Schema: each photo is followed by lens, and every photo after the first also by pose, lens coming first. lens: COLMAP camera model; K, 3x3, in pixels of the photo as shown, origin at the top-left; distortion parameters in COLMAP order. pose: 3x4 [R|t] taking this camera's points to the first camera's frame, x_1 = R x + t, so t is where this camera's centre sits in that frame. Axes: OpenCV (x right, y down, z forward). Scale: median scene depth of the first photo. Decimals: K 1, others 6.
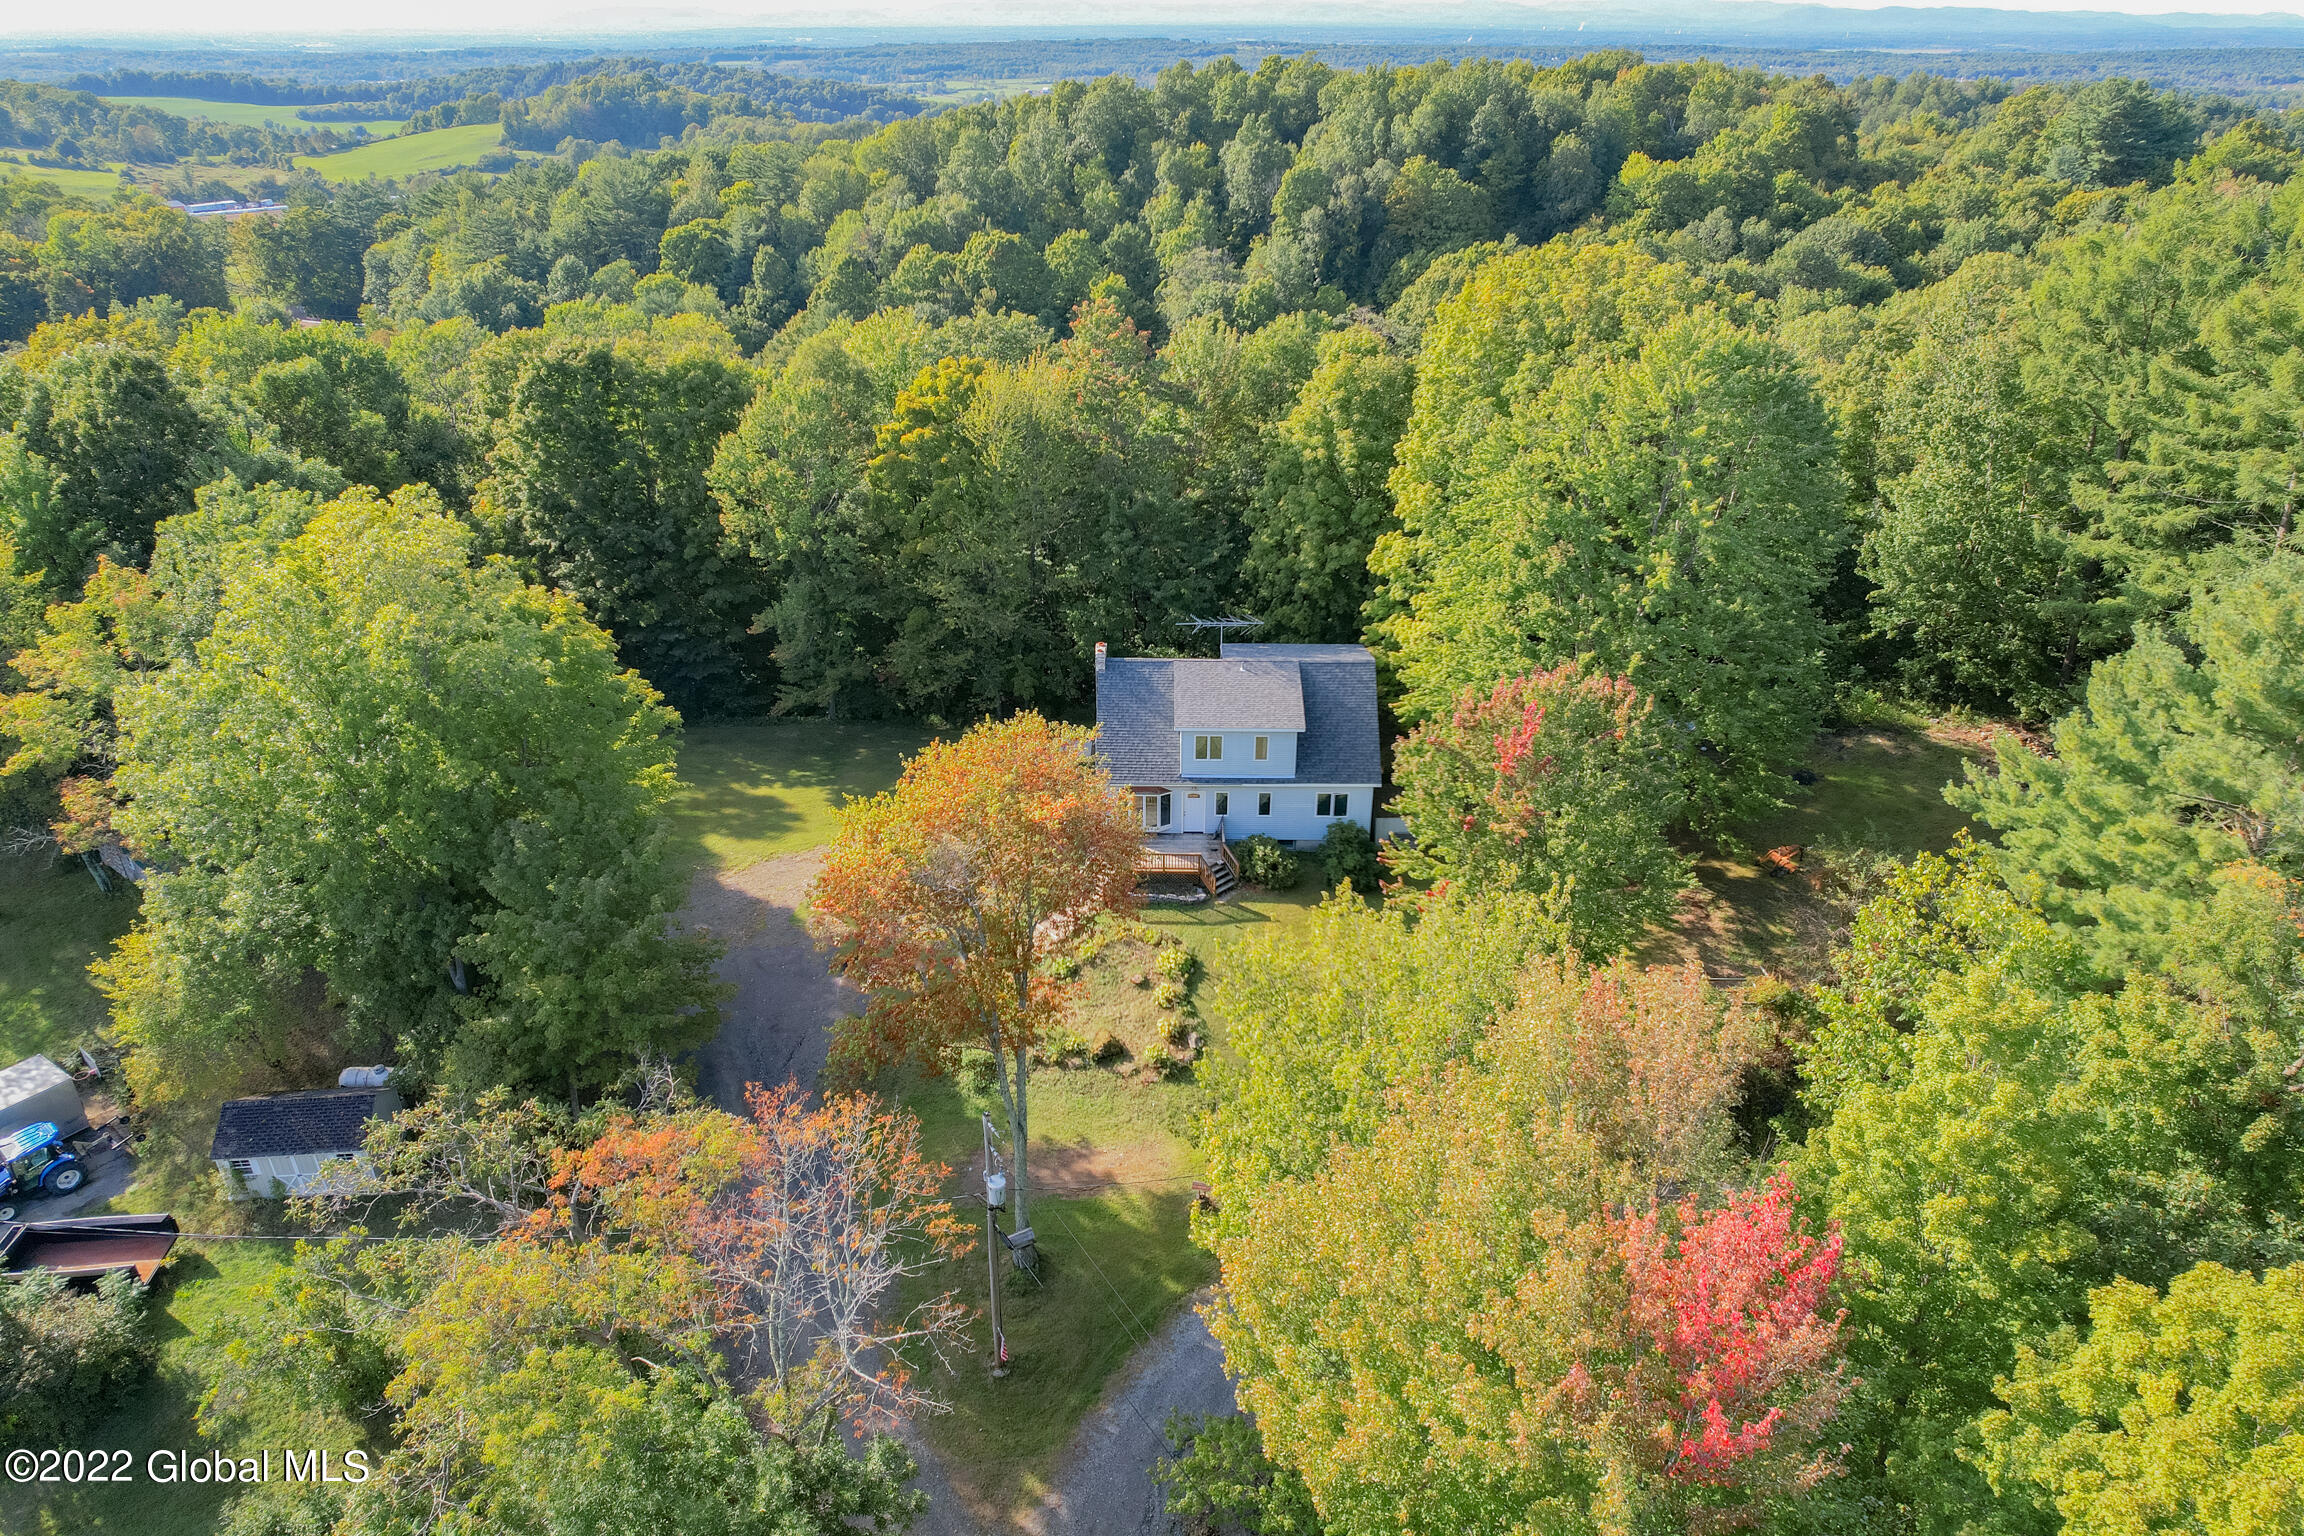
lens RADIAL K [[1479.7, 0, 1159.4], [0, 1479.7, 774.3], [0, 0, 1]] dist [-0.091619, 0.085091]
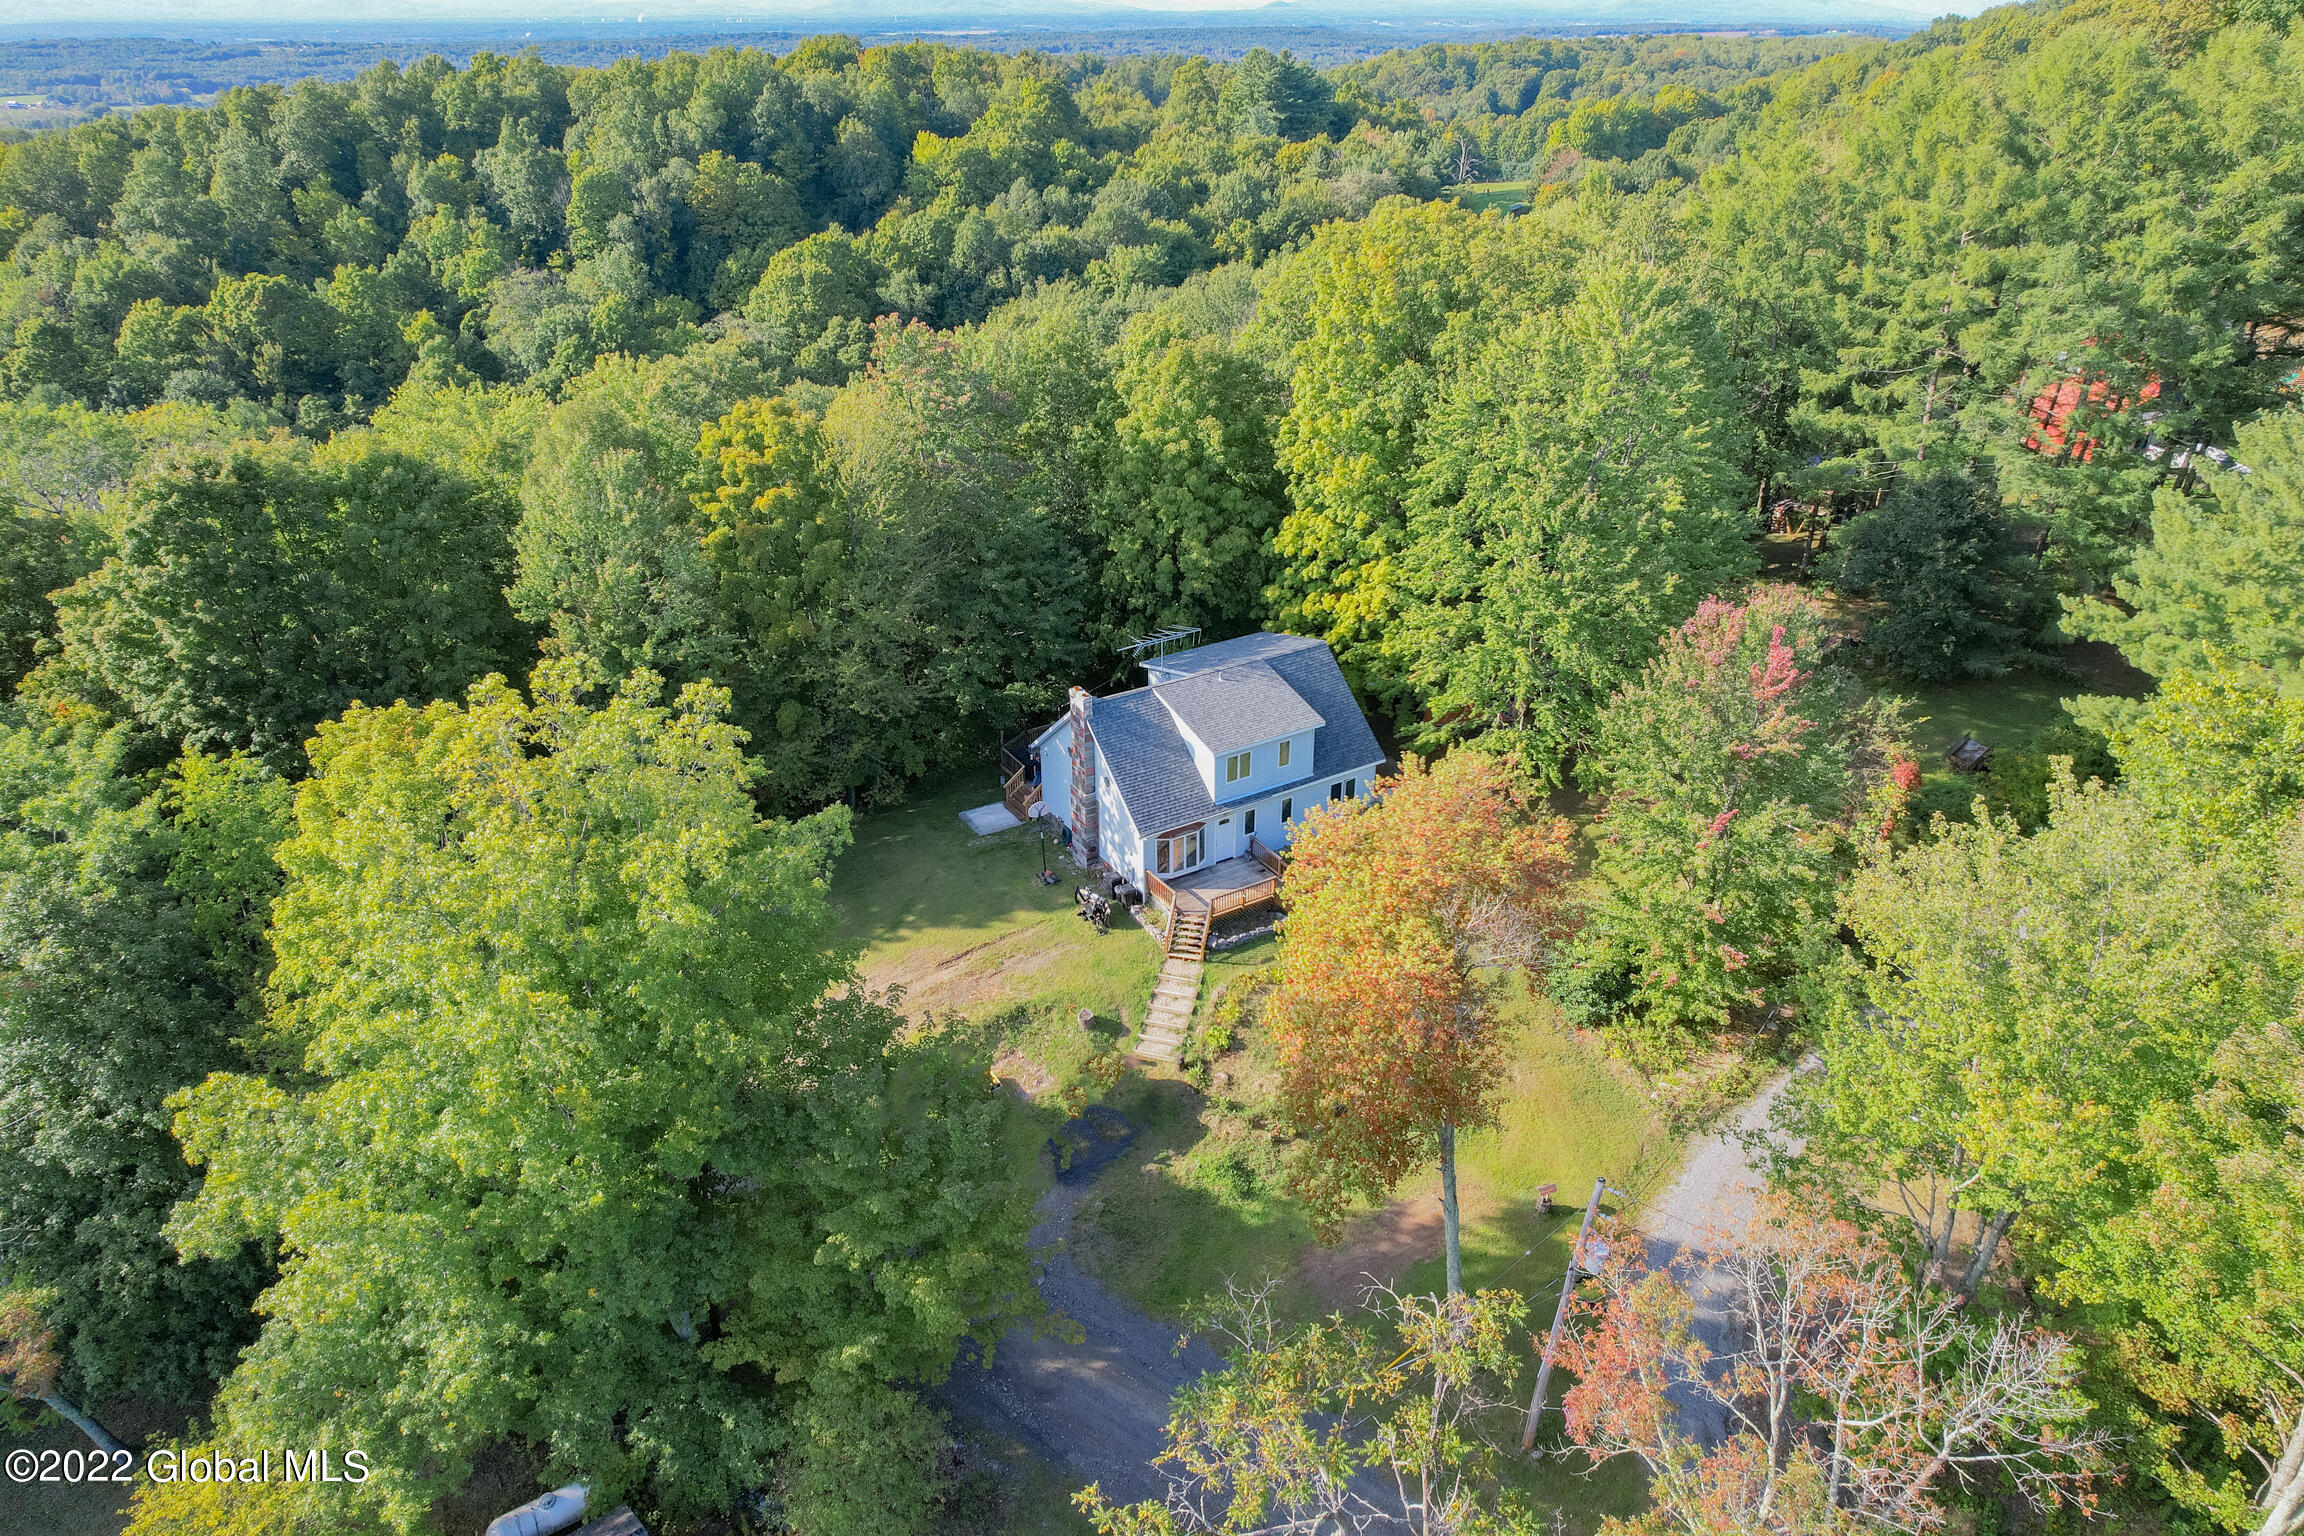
lens RADIAL K [[1486.7, 0, 1152.0], [0, 1486.7, 768.0], [0, 0, 1]] dist [-0.094503, 0.083460]
pose [[0.850516, -0.248434, 0.463577, -0.118366], [0.248158, 0.966684, 0.062763, -0.023534], [-0.463725, 0.061659, 0.883831, 0.049914]]
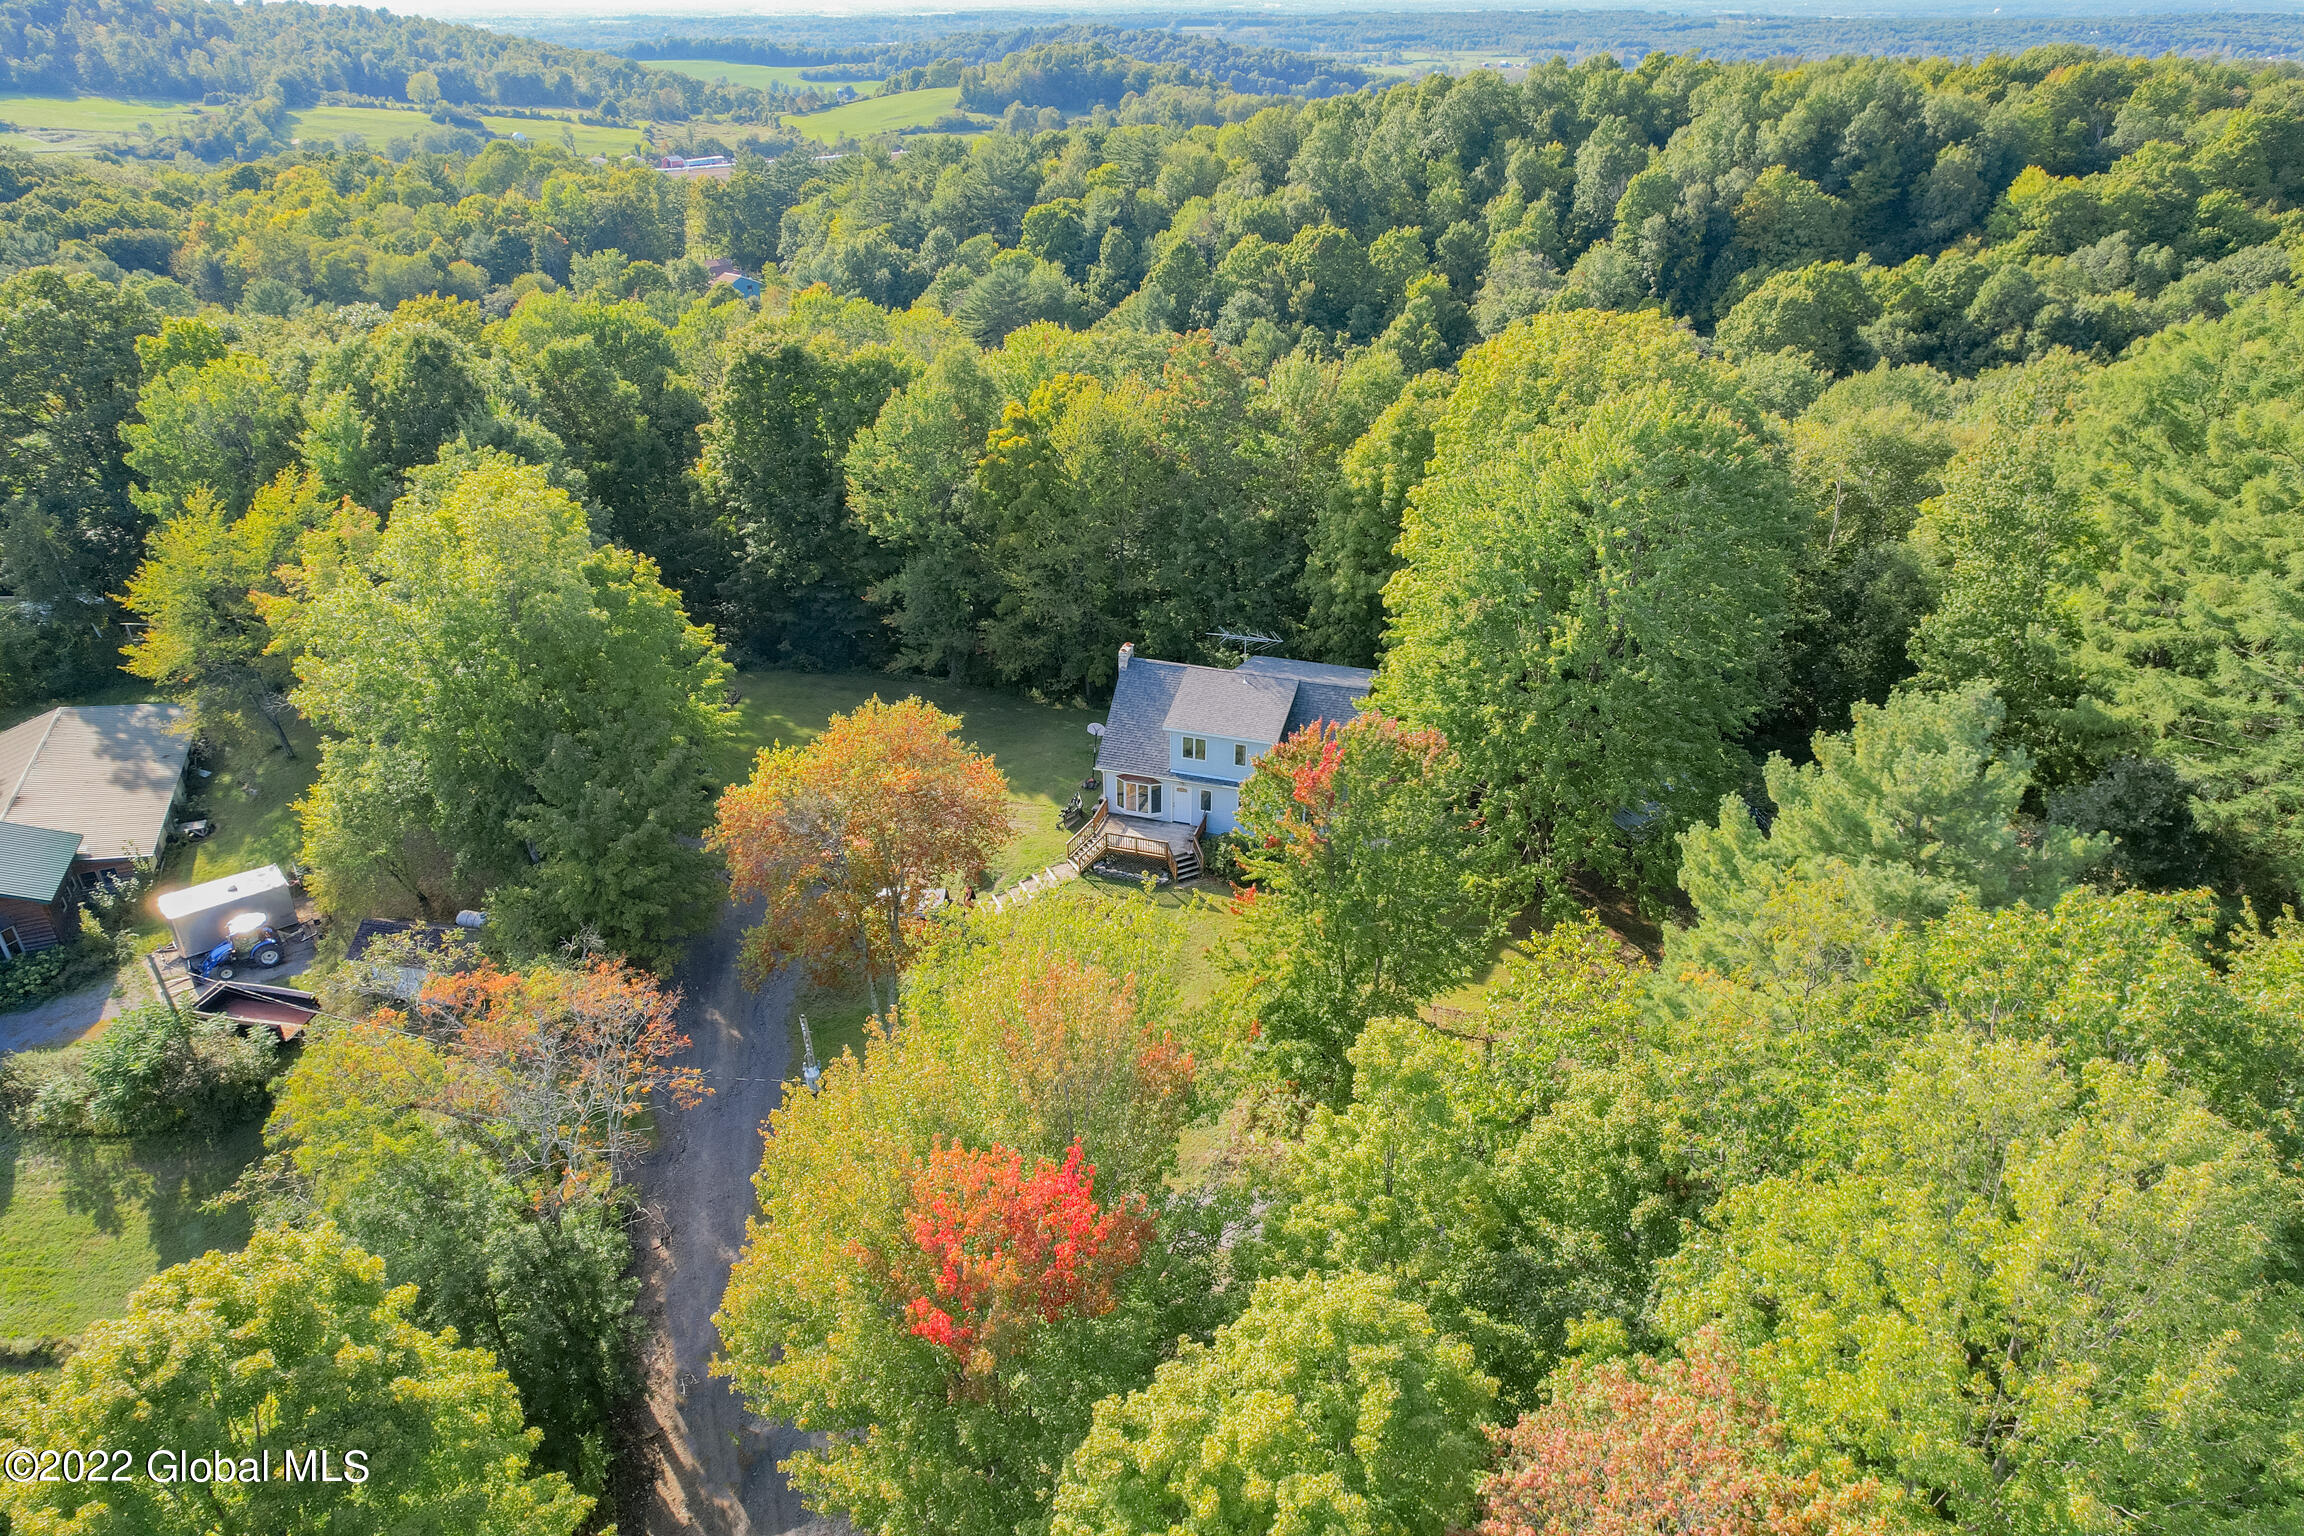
lens RADIAL K [[1486.7, 0, 1152.0], [0, 1486.7, 768.0], [0, 0, 1]] dist [-0.094503, 0.083460]
pose [[0.959096, 0.130918, -0.250988, 0.074282], [-0.127787, 0.991383, 0.028805, -0.008212], [0.252597, 0.004446, 0.967561, -0.021484]]
